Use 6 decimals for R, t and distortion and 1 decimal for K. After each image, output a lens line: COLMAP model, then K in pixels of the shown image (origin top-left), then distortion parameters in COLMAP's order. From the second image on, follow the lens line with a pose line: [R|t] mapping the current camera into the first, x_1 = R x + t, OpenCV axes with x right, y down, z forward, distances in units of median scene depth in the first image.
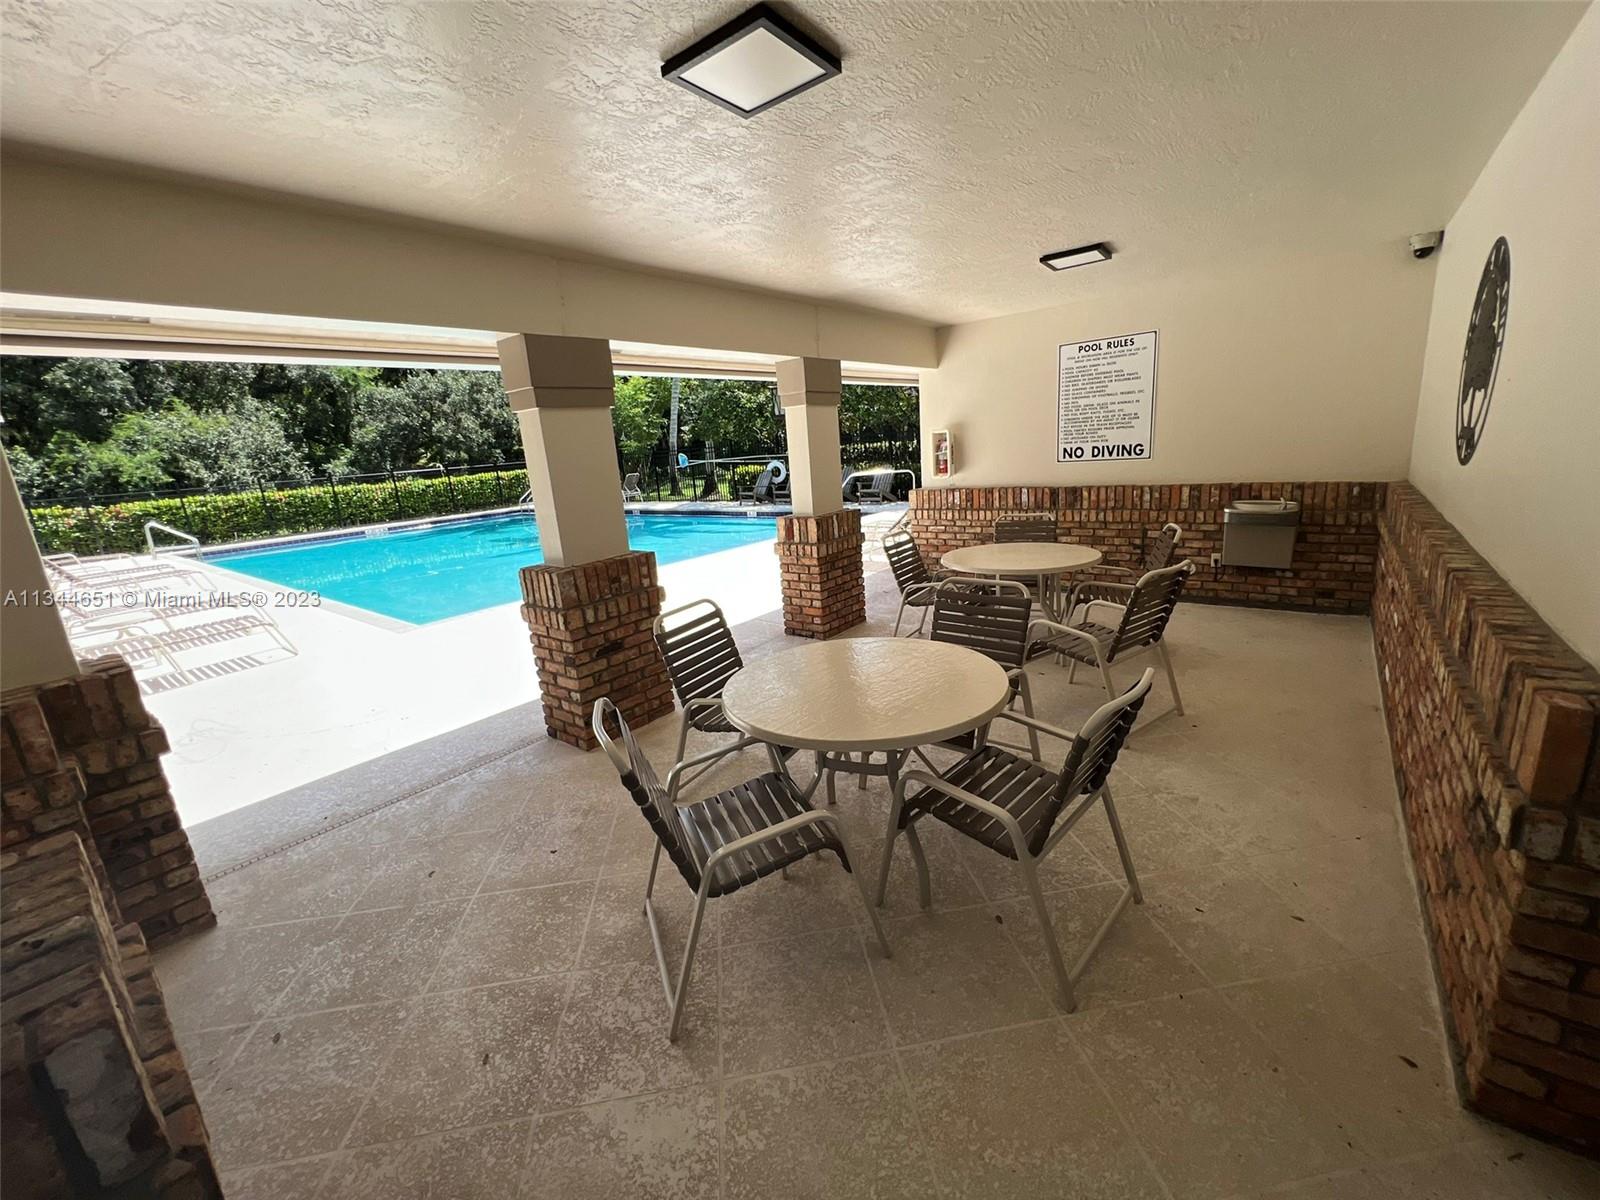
lens RADIAL K [[643.8, 0, 798.9], [0, 643.8, 595.5], [0, 0, 1]] dist [-0.001821, 0.001184]
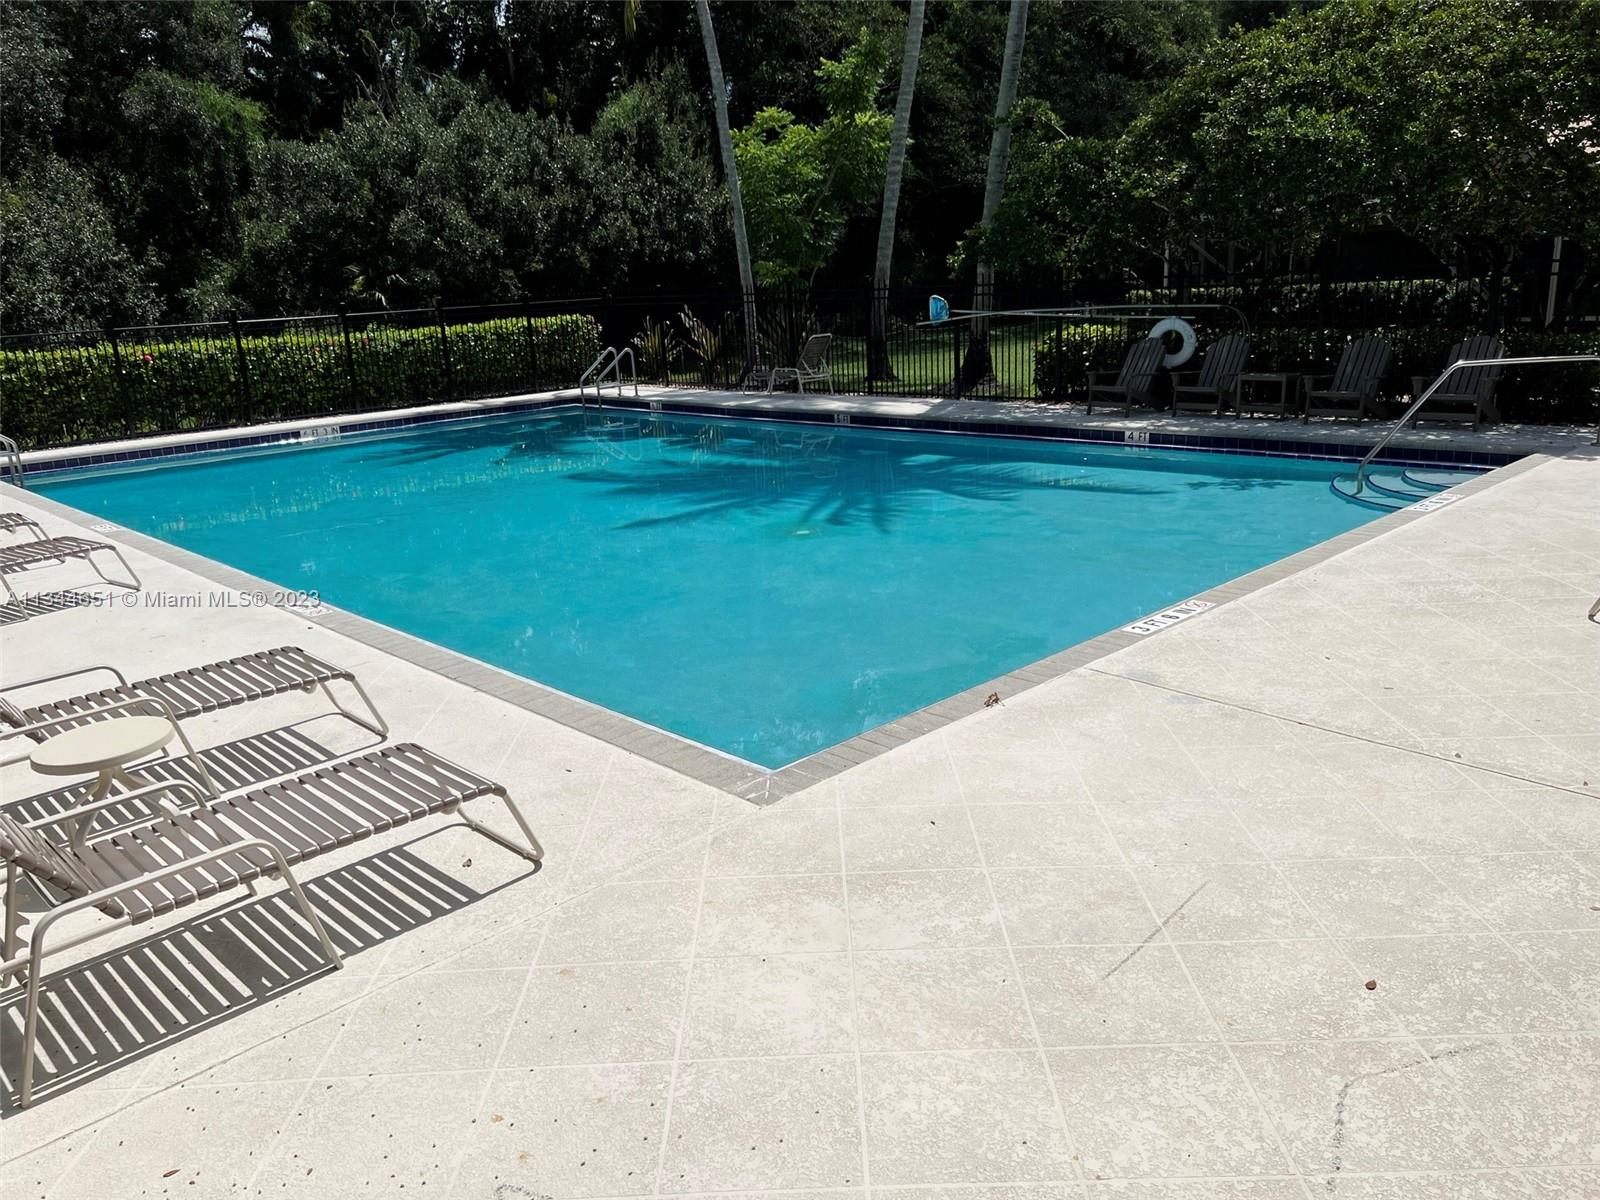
lens RADIAL K [[1204.4, 0, 801.9], [0, 1204.4, 602.0], [0, 0, 1]] dist [0.071527, -0.081925]
pose [[0.991429, 0.057342, -0.117393, -0.121911], [-0.052564, 0.997674, 0.043402, -0.021268], [0.119609, -0.036860, 0.992137, 0.072126]]
